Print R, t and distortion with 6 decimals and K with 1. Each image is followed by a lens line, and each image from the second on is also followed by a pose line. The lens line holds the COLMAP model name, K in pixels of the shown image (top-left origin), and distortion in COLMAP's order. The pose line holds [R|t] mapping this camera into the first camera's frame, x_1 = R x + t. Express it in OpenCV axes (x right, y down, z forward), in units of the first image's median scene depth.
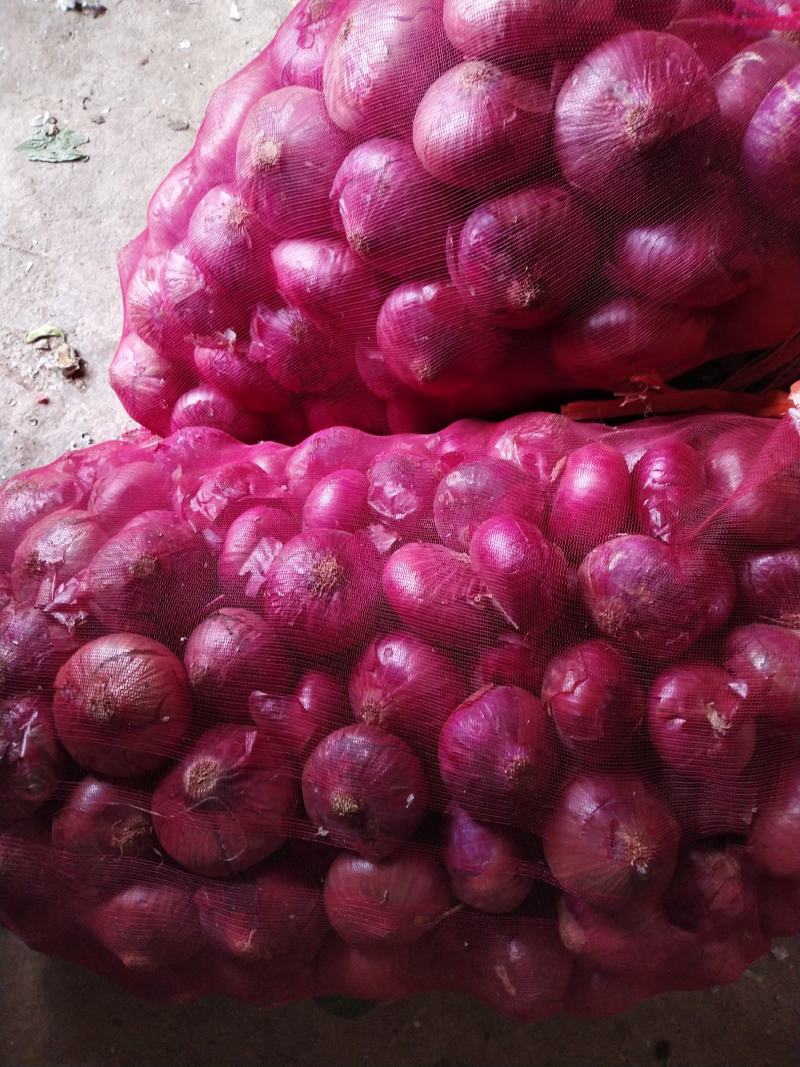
lens RADIAL K [[801.3, 0, 403.2], [0, 801.3, 537.5], [0, 0, 1]] dist [0.113916, -0.195969]
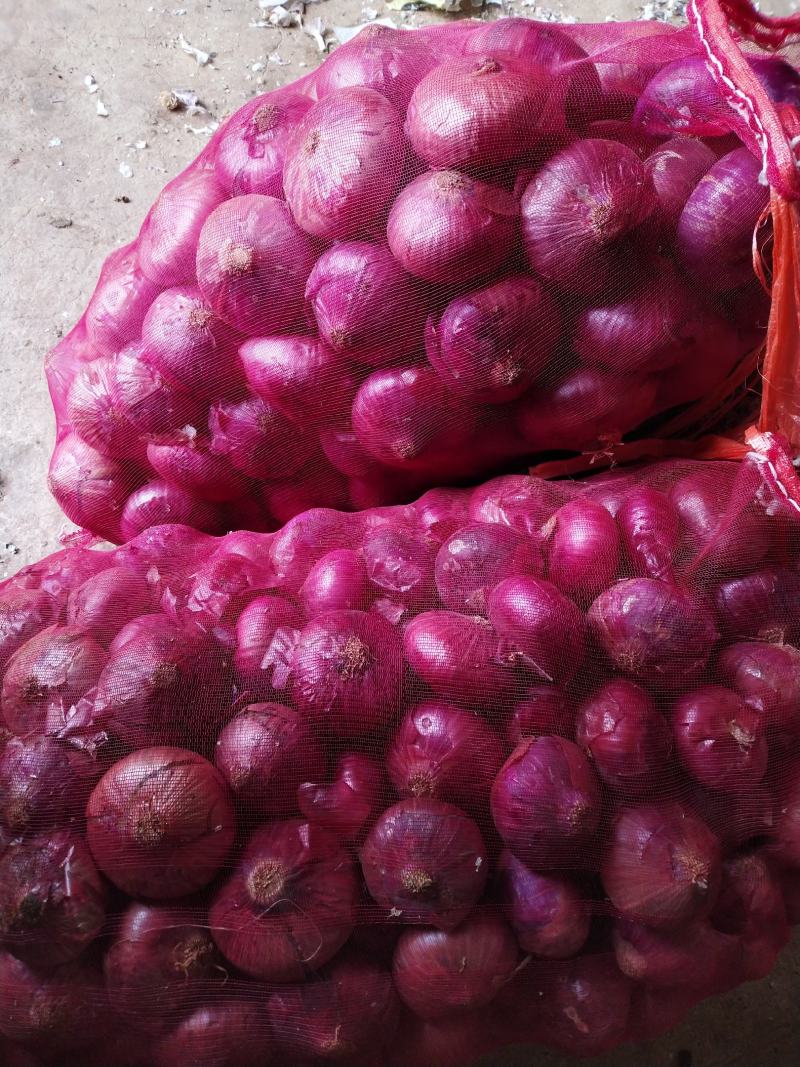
lens RADIAL K [[801.3, 0, 403.2], [0, 801.3, 537.5], [0, 0, 1]] dist [0.113916, -0.195969]
pose [[0.975361, -0.120931, 0.184516, -0.202379], [0.133143, 0.989556, -0.055247, -0.036943], [-0.175908, 0.078453, 0.981275, -0.026521]]
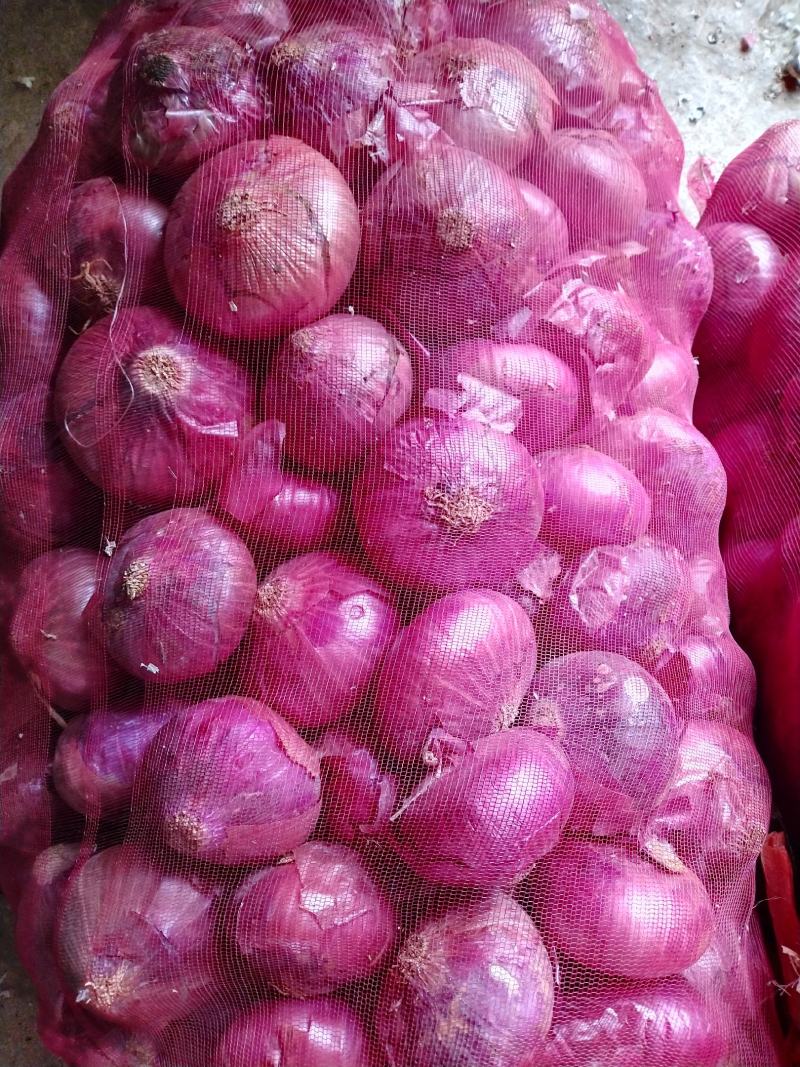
lens RADIAL K [[801.3, 0, 403.2], [0, 801.3, 537.5], [0, 0, 1]] dist [0.113916, -0.195969]
pose [[0.097676, 0.994909, 0.024826, -0.092266], [-0.948578, 0.085523, 0.304770, -0.105796], [0.301095, -0.053318, 0.952102, 0.347001]]
